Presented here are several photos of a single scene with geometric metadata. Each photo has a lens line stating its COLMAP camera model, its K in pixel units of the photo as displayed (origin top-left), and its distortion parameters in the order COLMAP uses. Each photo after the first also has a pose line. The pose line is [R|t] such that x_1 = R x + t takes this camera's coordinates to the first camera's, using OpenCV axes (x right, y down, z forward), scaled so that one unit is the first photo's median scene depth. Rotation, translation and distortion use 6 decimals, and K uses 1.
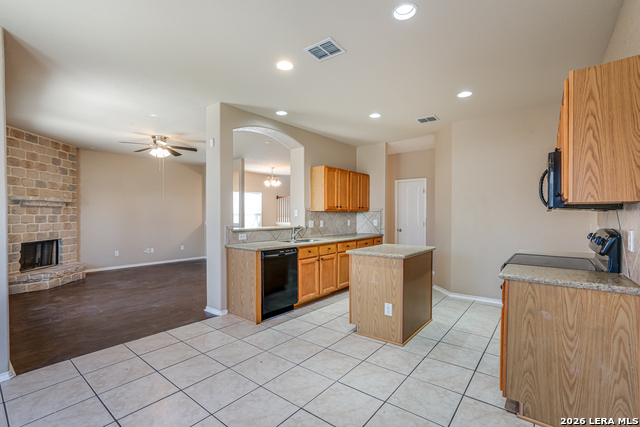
lens RADIAL K [[293.7, 0, 319.5], [0, 293.7, 216.5], [0, 0, 1]] dist [-0.052064, 0.026193]
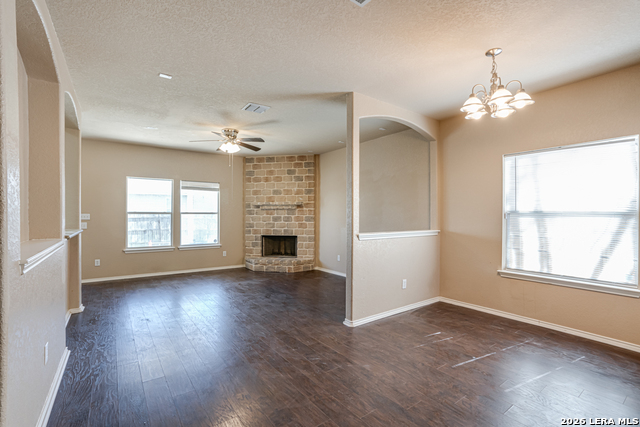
lens RADIAL K [[293.7, 0, 319.5], [0, 293.7, 216.5], [0, 0, 1]] dist [-0.052064, 0.026193]
pose [[-0.267748, 0.001880, -0.963487, 0.340820], [-0.006757, 0.999970, 0.003829, -0.010034], [0.963465, 0.007536, -0.267728, 1.952420]]
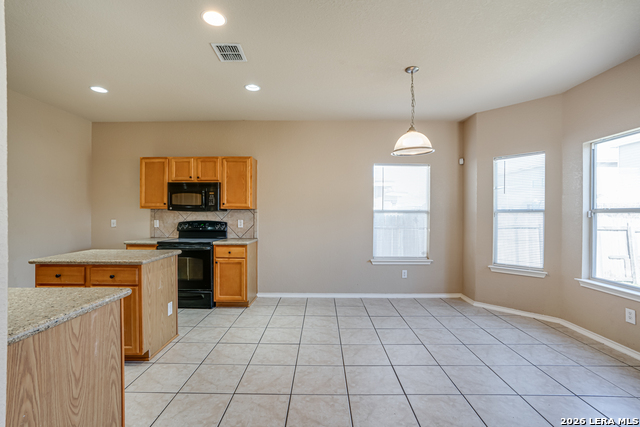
lens RADIAL K [[293.7, 0, 319.5], [0, 293.7, 216.5], [0, 0, 1]] dist [-0.052064, 0.026193]
pose [[-0.617418, -0.008395, 0.786591, -0.593573], [0.000860, 0.999935, 0.011347, -0.004427], [-0.786635, 0.007682, -0.617370, 0.839269]]
